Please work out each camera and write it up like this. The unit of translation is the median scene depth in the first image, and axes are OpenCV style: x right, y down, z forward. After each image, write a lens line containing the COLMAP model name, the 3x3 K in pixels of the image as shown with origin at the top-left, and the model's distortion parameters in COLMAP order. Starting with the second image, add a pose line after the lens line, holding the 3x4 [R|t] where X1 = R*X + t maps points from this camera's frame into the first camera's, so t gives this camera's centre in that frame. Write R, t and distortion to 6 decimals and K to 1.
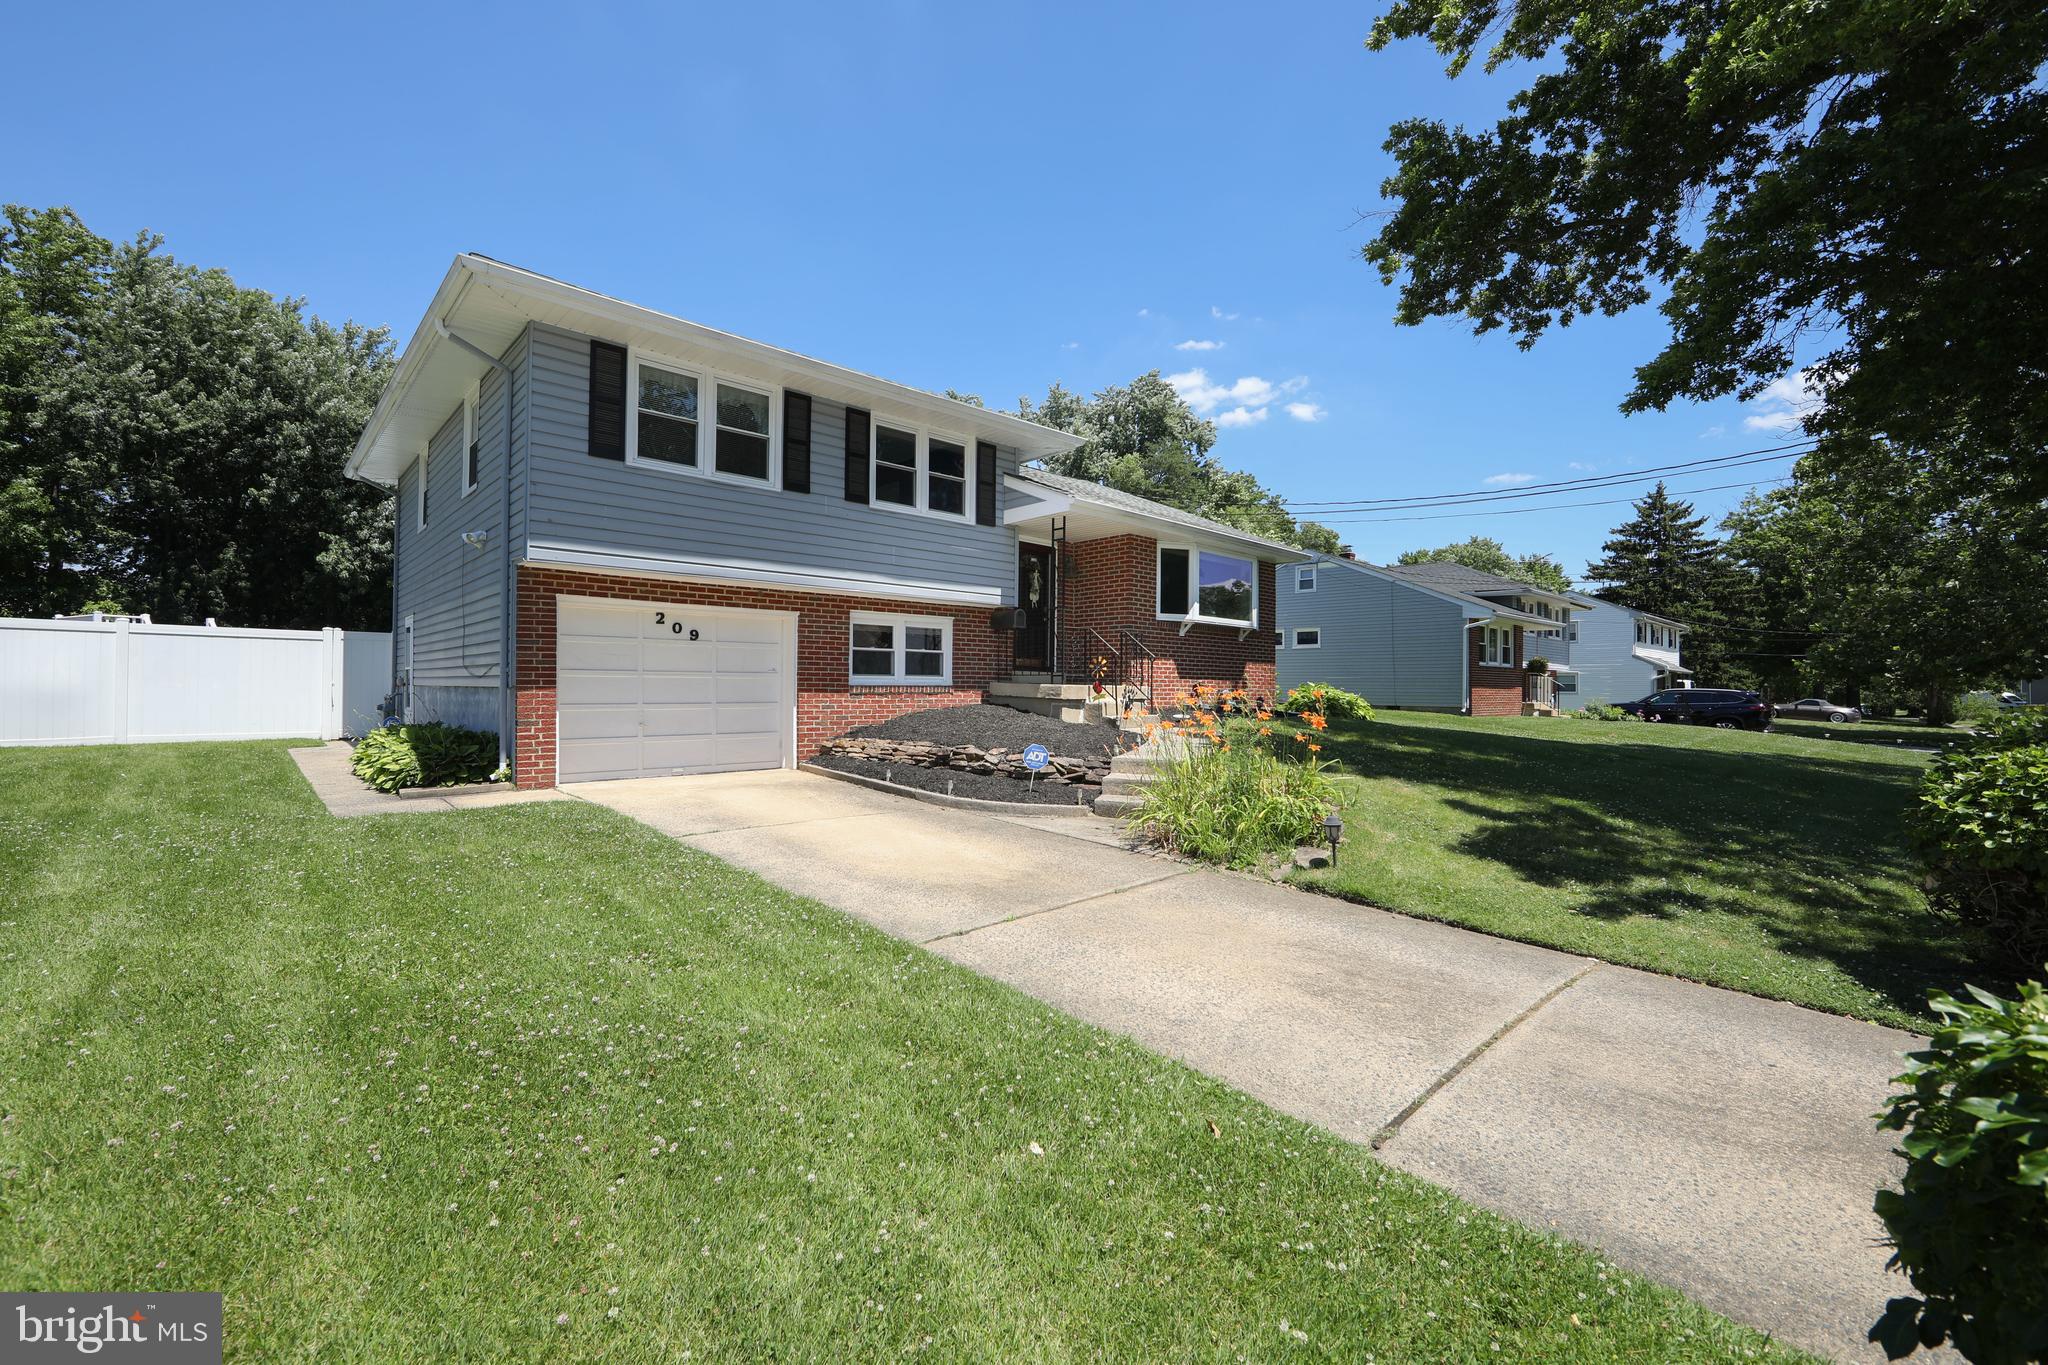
lens RADIAL K [[844.8, 0, 1023.6], [0, 844.8, 678.7], [0, 0, 1]] dist [-0.009421, 0.000521]
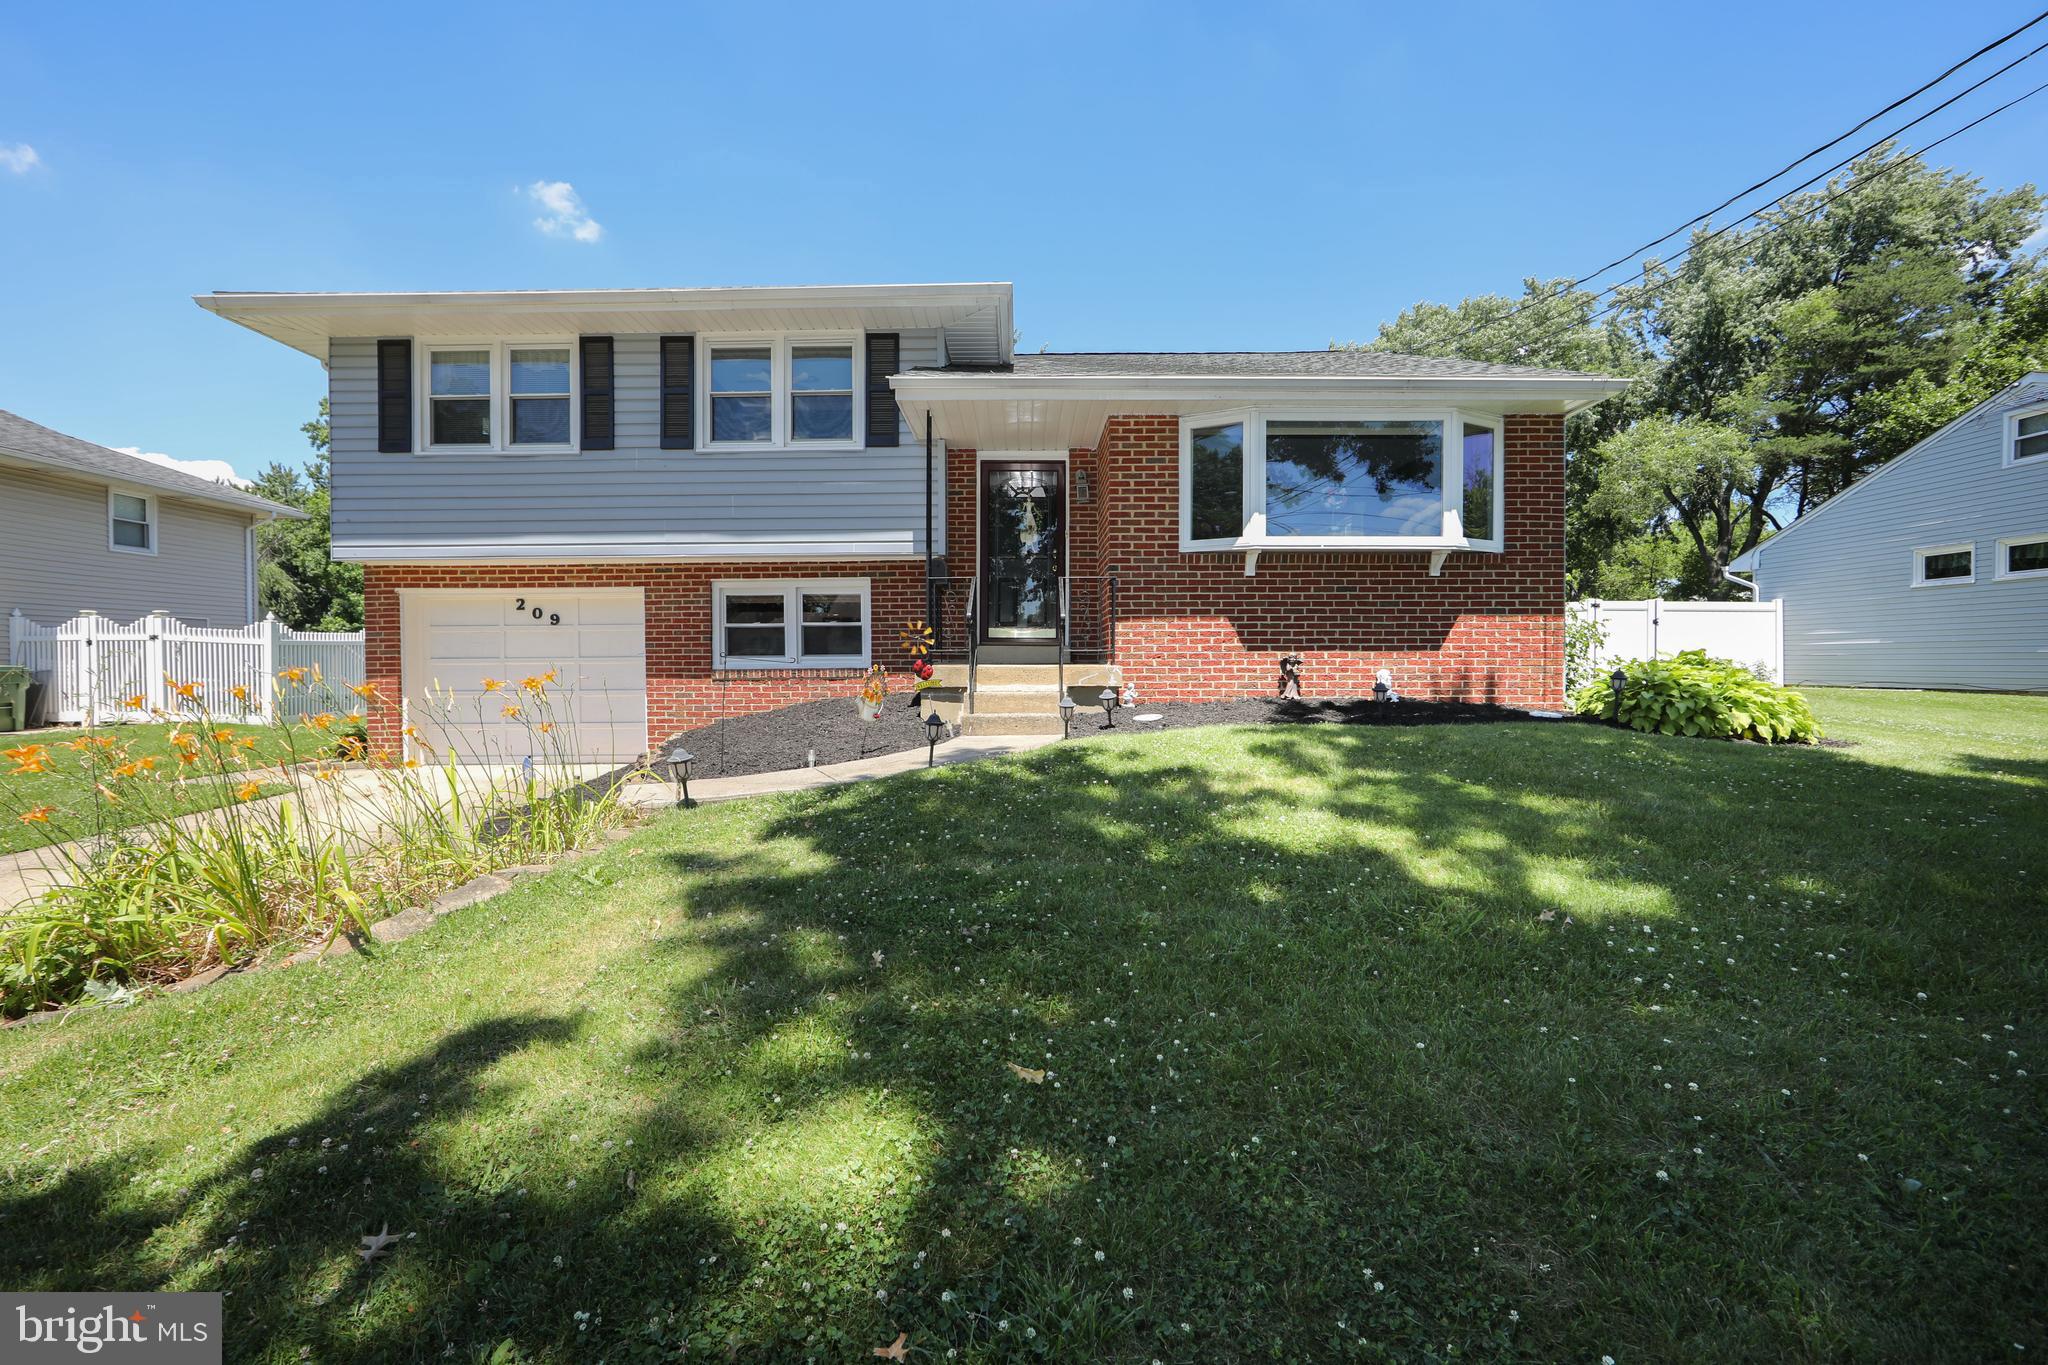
lens RADIAL K [[844.8, 0, 1023.6], [0, 844.8, 678.7], [0, 0, 1]] dist [-0.009421, 0.000521]
pose [[0.725482, -0.001661, -0.688240, 0.573954], [0.018415, 0.999686, 0.016999, 0.008231], [0.687995, -0.025006, 0.725284, 0.582727]]
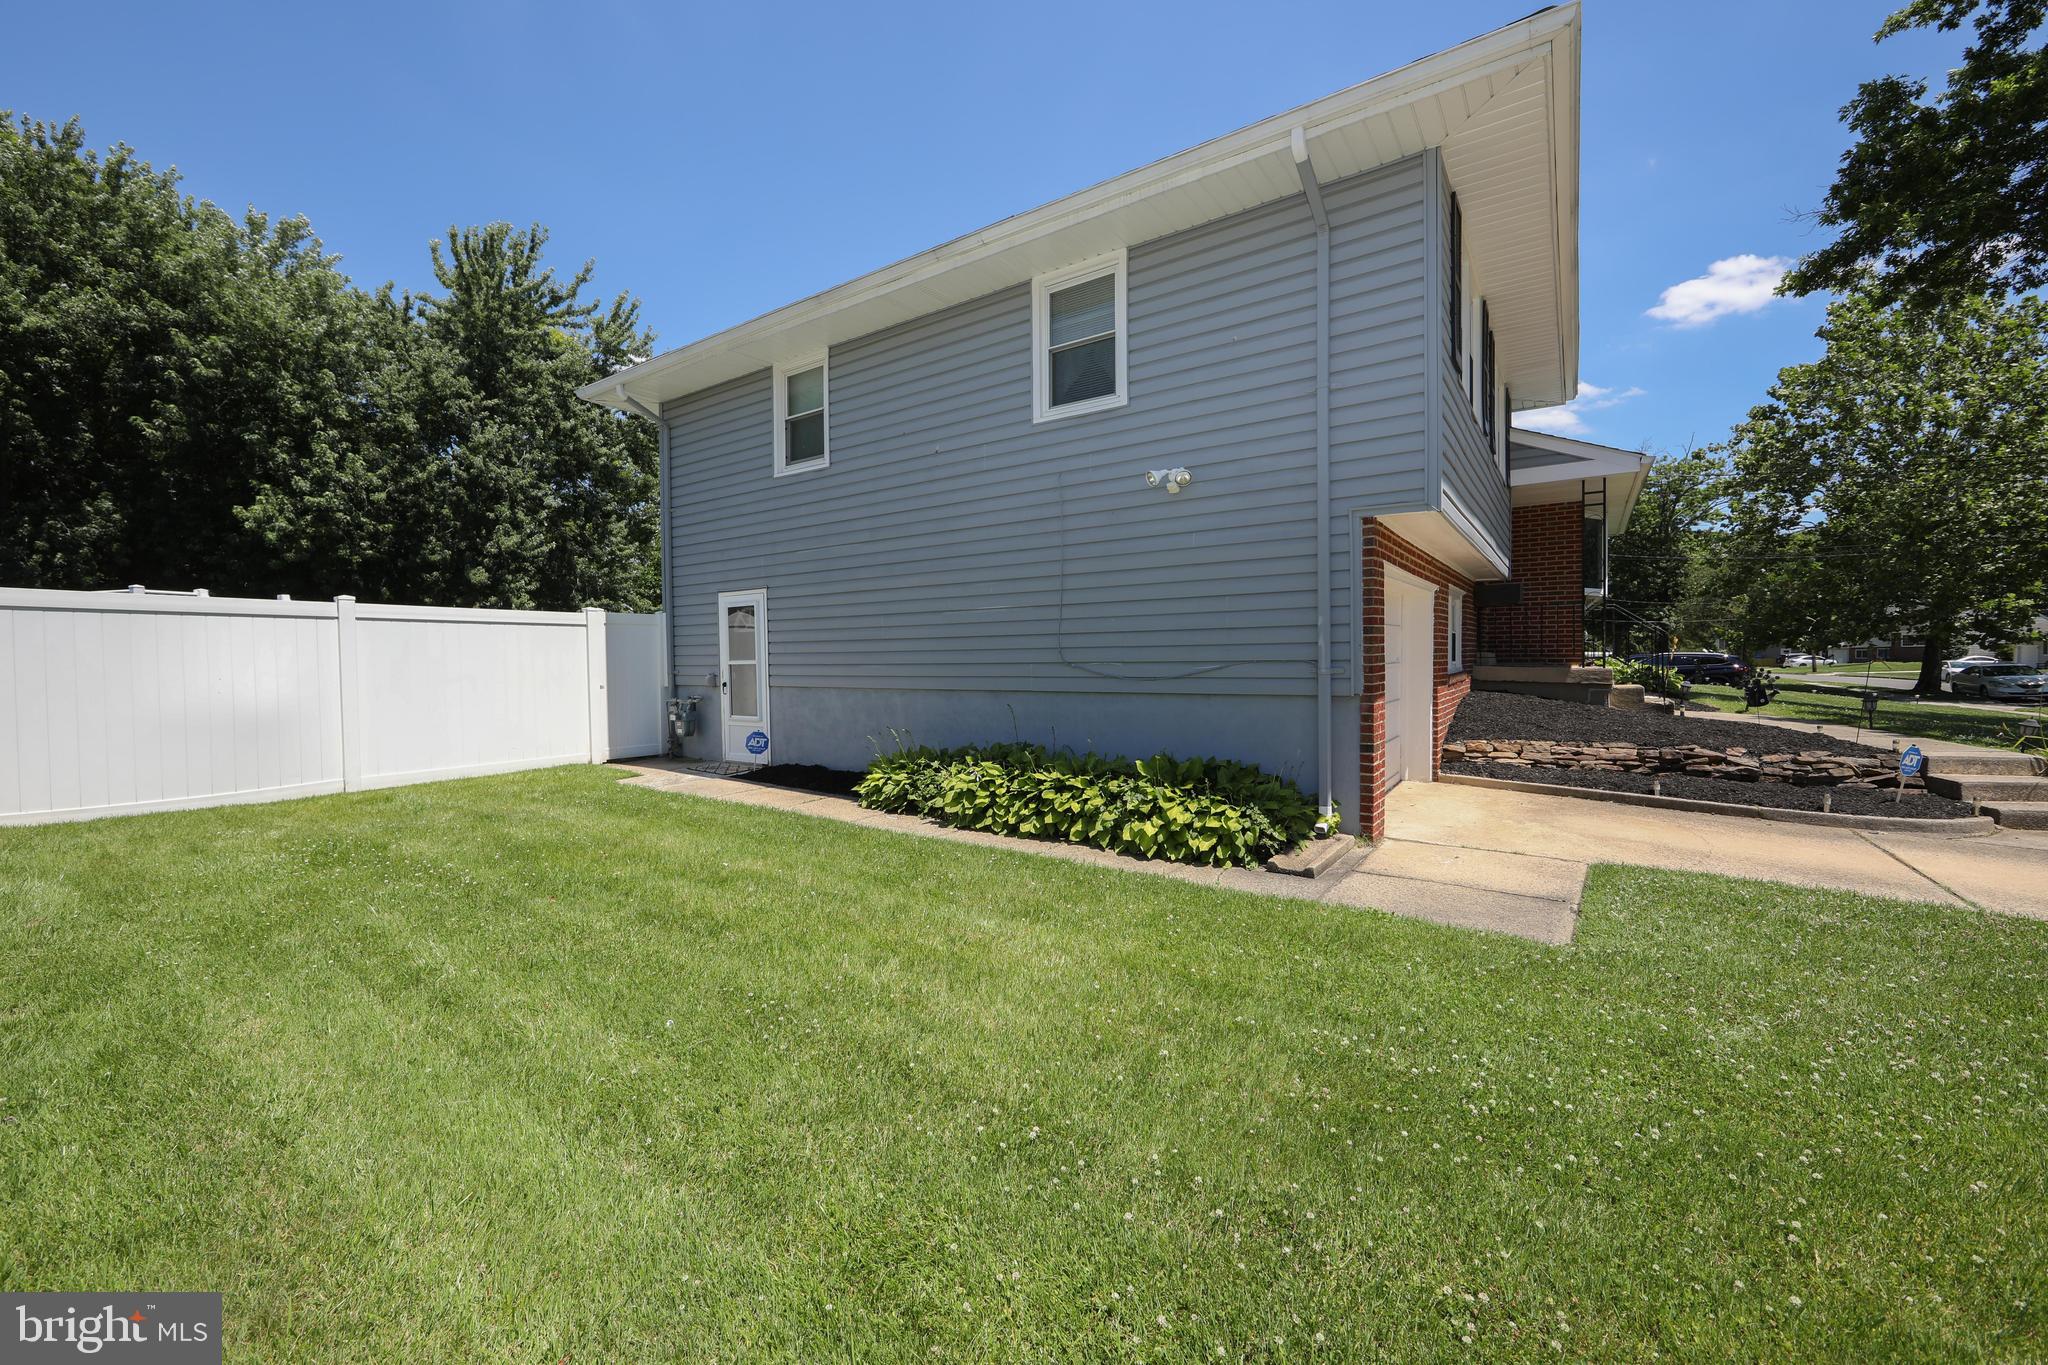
lens RADIAL K [[806.9, 0, 1013.6], [0, 806.9, 677.3], [0, 0, 1]] dist [-0.008593, 0.000237]
pose [[0.976669, -0.023470, 0.213463, -0.762806], [0.015816, 0.999172, 0.037492, -0.025906], [-0.214166, -0.033241, 0.976232, 0.308642]]
